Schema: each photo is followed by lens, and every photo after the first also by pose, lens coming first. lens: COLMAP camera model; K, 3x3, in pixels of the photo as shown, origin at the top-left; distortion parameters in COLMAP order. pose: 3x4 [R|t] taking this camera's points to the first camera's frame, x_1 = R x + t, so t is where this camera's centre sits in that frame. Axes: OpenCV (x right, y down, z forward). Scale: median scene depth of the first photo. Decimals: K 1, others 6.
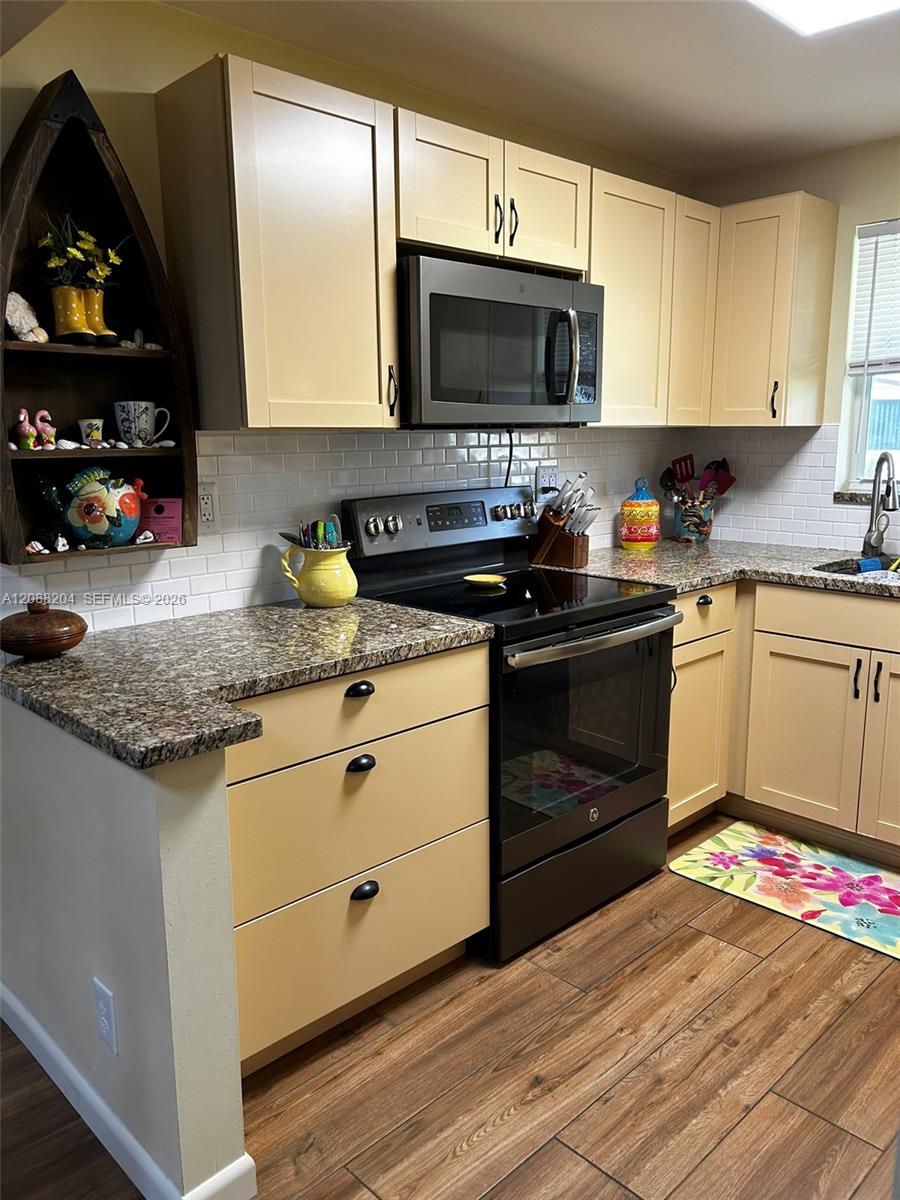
lens RADIAL K [[907.3, 0, 445.0], [0, 907.3, 602.1], [0, 0, 1]] dist [0.026568, -0.014201]
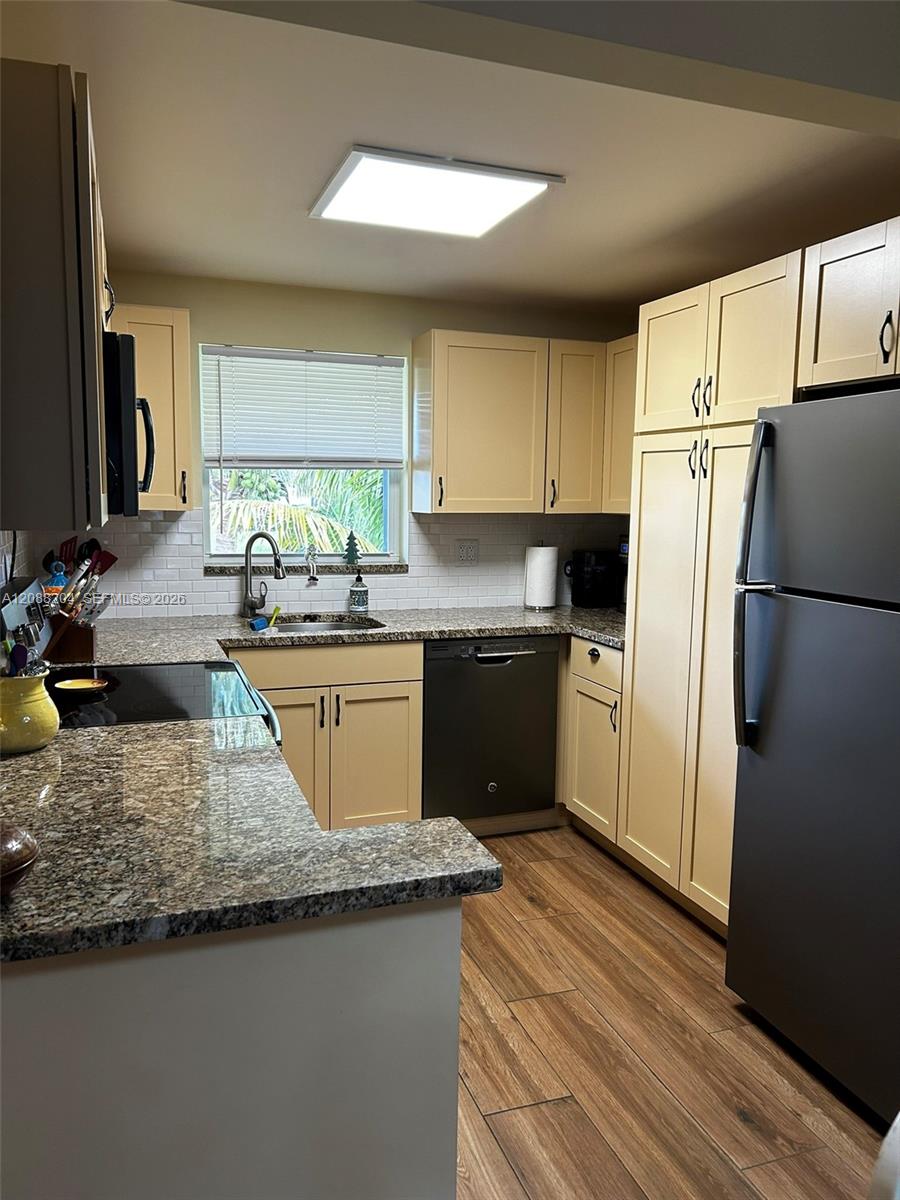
lens RADIAL K [[907.3, 0, 444.5], [0, 907.3, 601.1], [0, 0, 1]] dist [0.026568, -0.014201]
pose [[0.420558, -0.092714, 0.902516, -0.598620], [0.155877, 0.987357, 0.028794, -0.077429], [-0.893775, 0.128572, 0.429693, 0.294223]]
